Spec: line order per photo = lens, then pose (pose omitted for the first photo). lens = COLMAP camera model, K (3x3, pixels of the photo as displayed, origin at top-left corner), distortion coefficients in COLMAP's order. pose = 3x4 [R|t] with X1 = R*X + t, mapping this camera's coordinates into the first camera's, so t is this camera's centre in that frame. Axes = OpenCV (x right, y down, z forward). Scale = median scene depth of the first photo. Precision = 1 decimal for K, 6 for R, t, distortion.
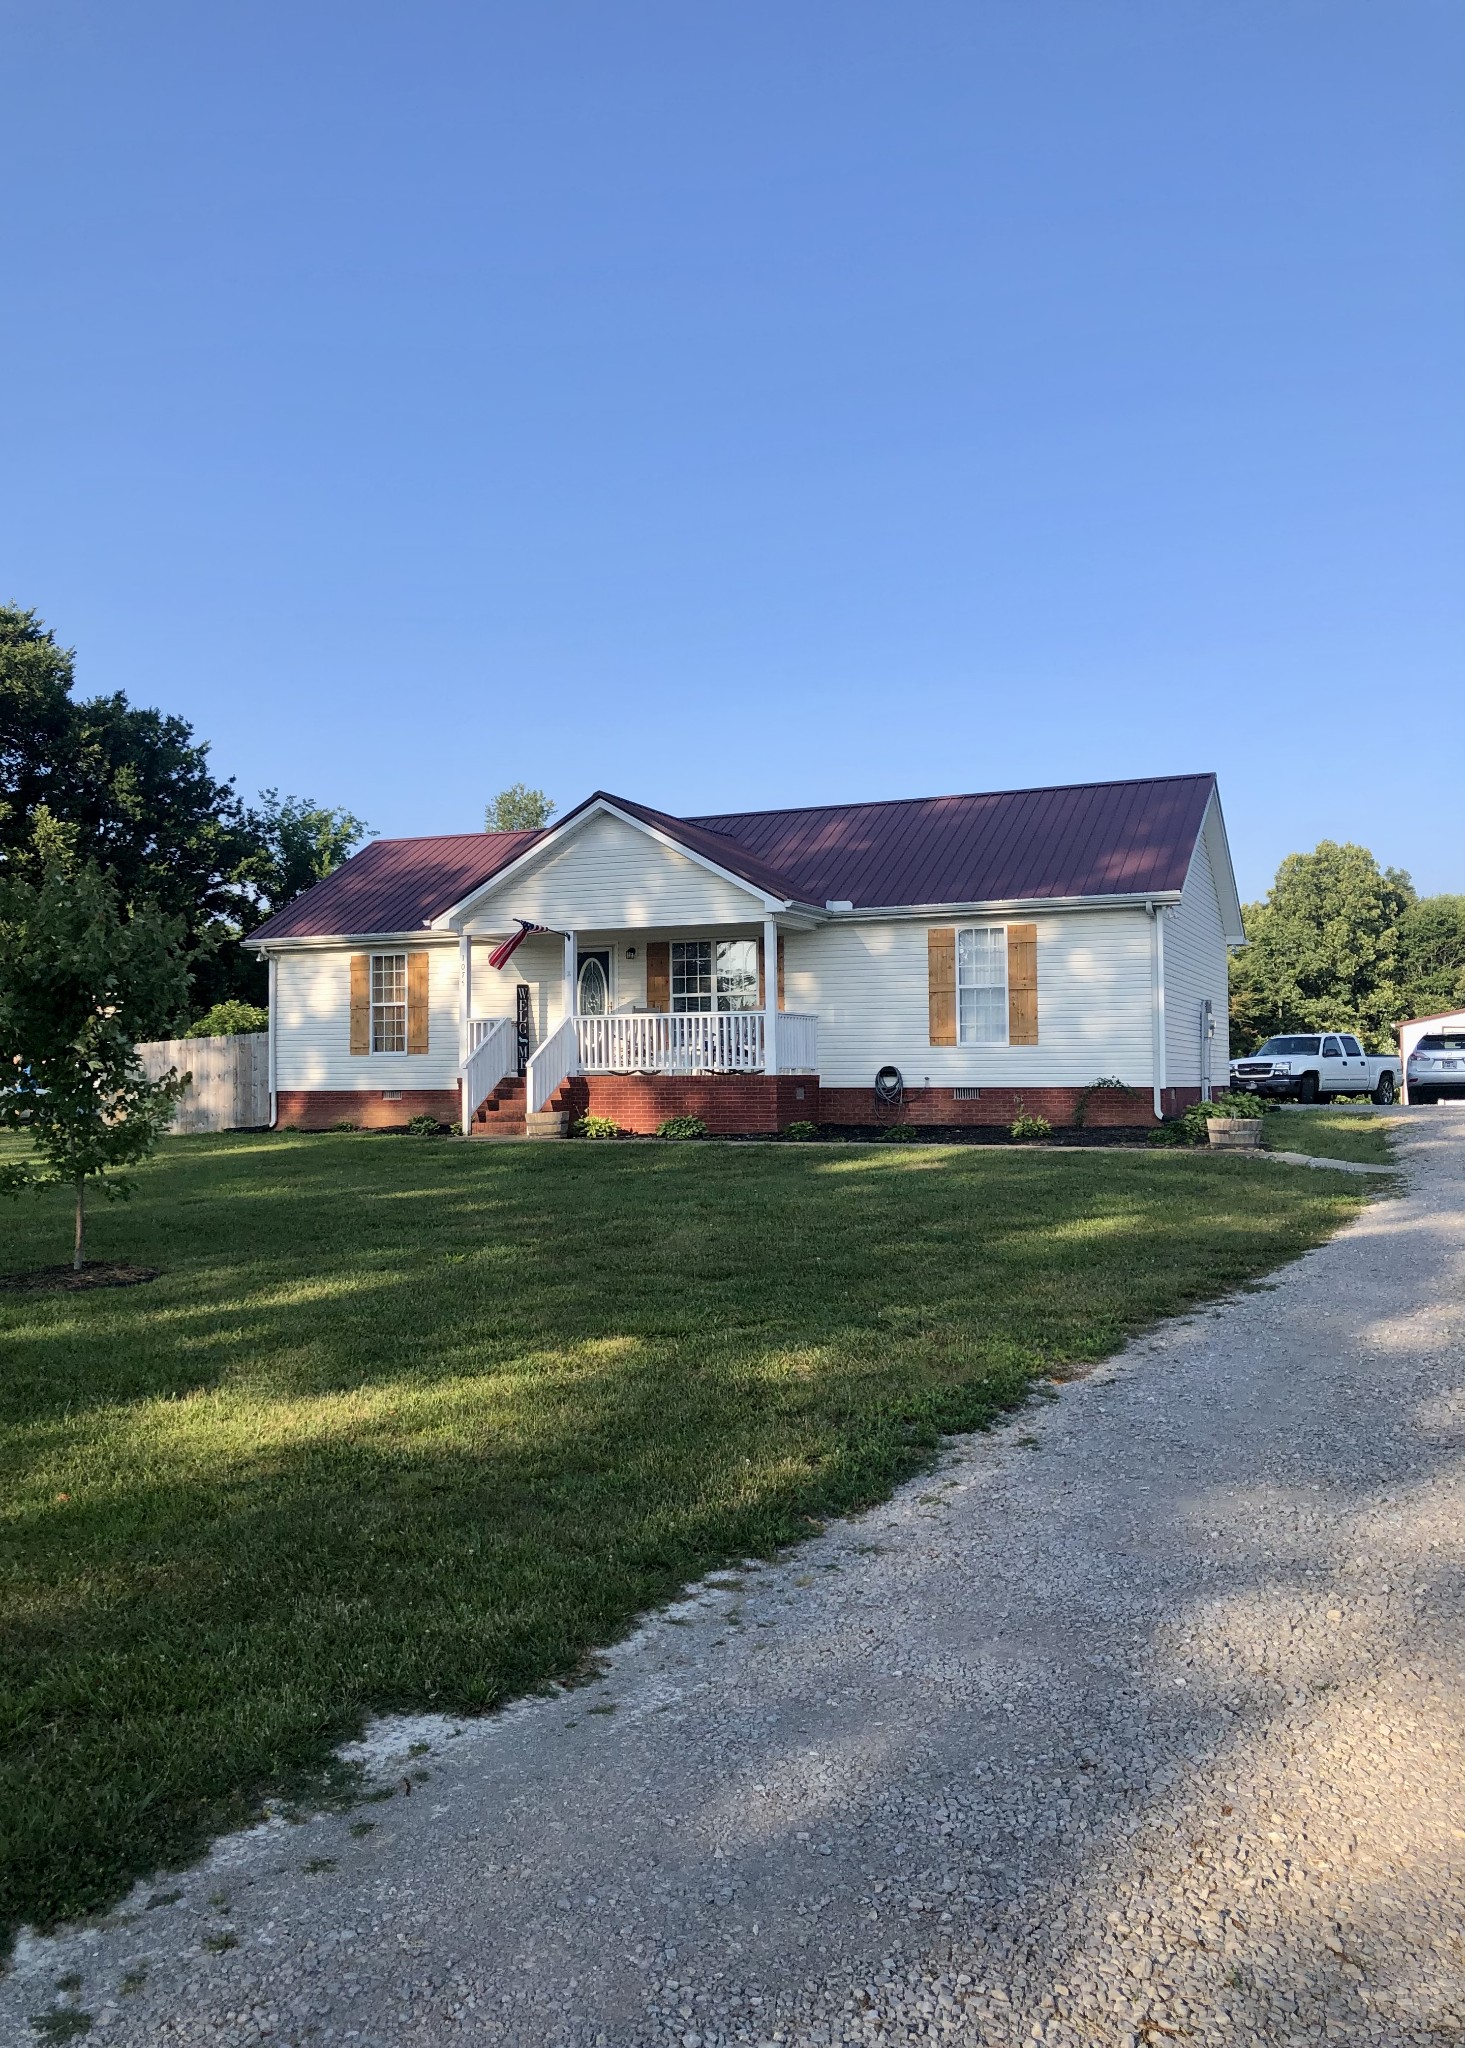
lens RADIAL K [[1591.2, 0, 729.6], [0, 1591.2, 1027.5], [0, 0, 1]] dist [0.002029, -0.001236]
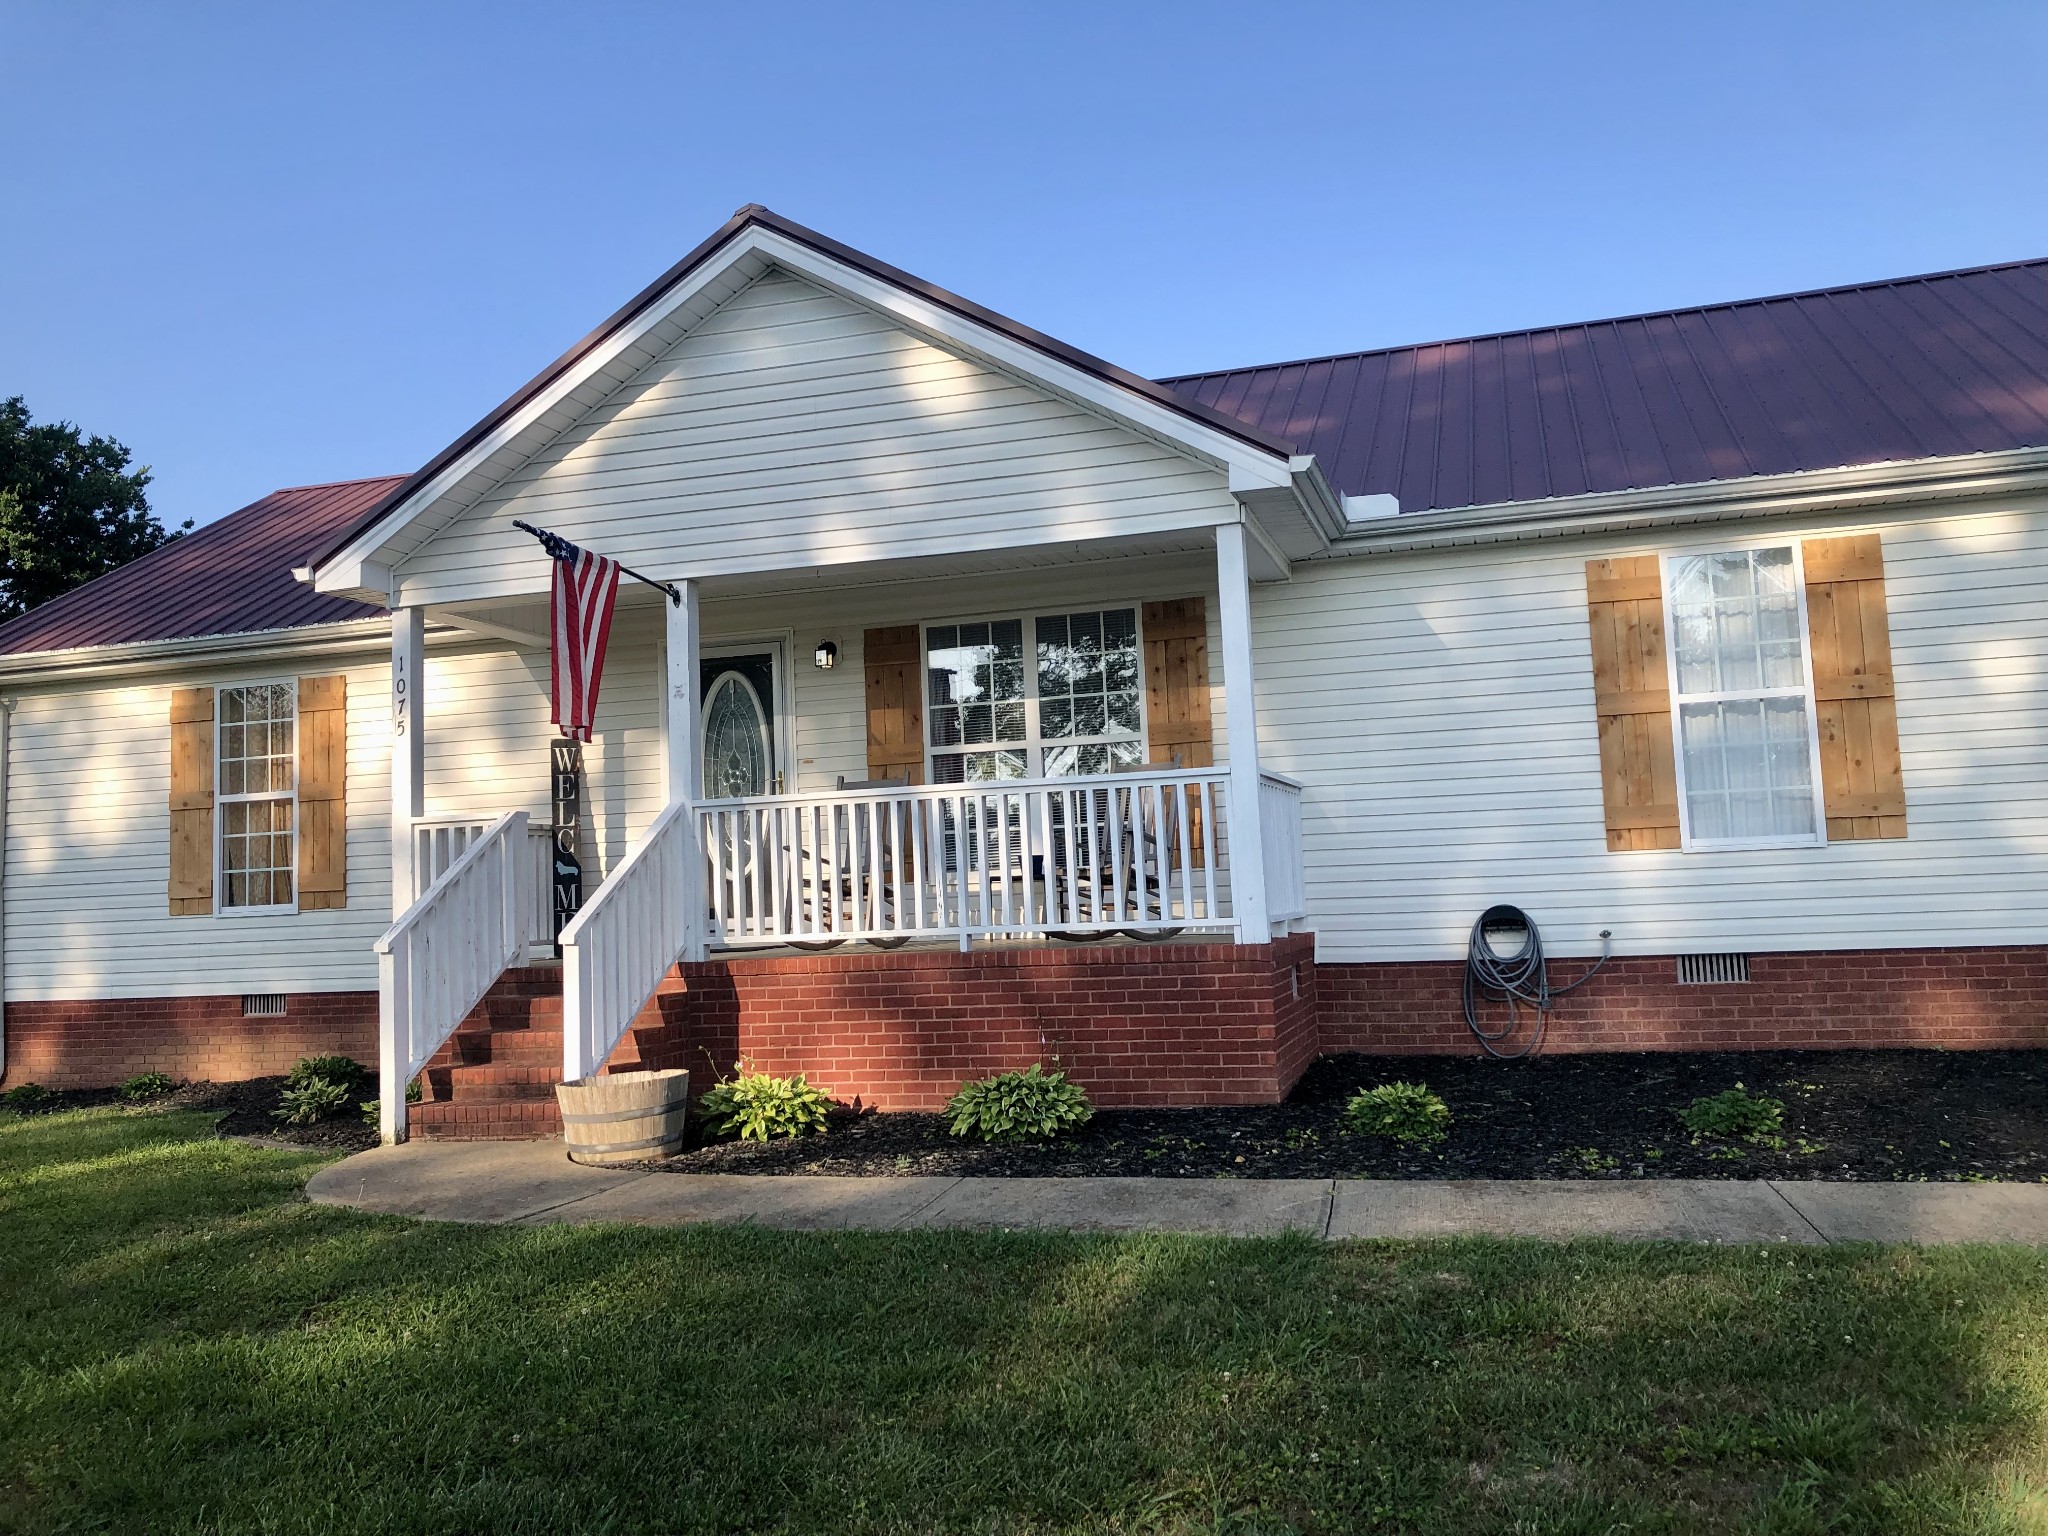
lens RADIAL K [[1622.2, 0, 1034.0], [0, 1622.2, 759.2], [0, 0, 1]] dist [0.048039, -0.014326]
pose [[0.992660, -0.023640, 0.118604, -0.060967], [0.030191, 0.998098, -0.053744, 0.006052], [-0.117108, 0.056931, 0.991486, 0.584082]]
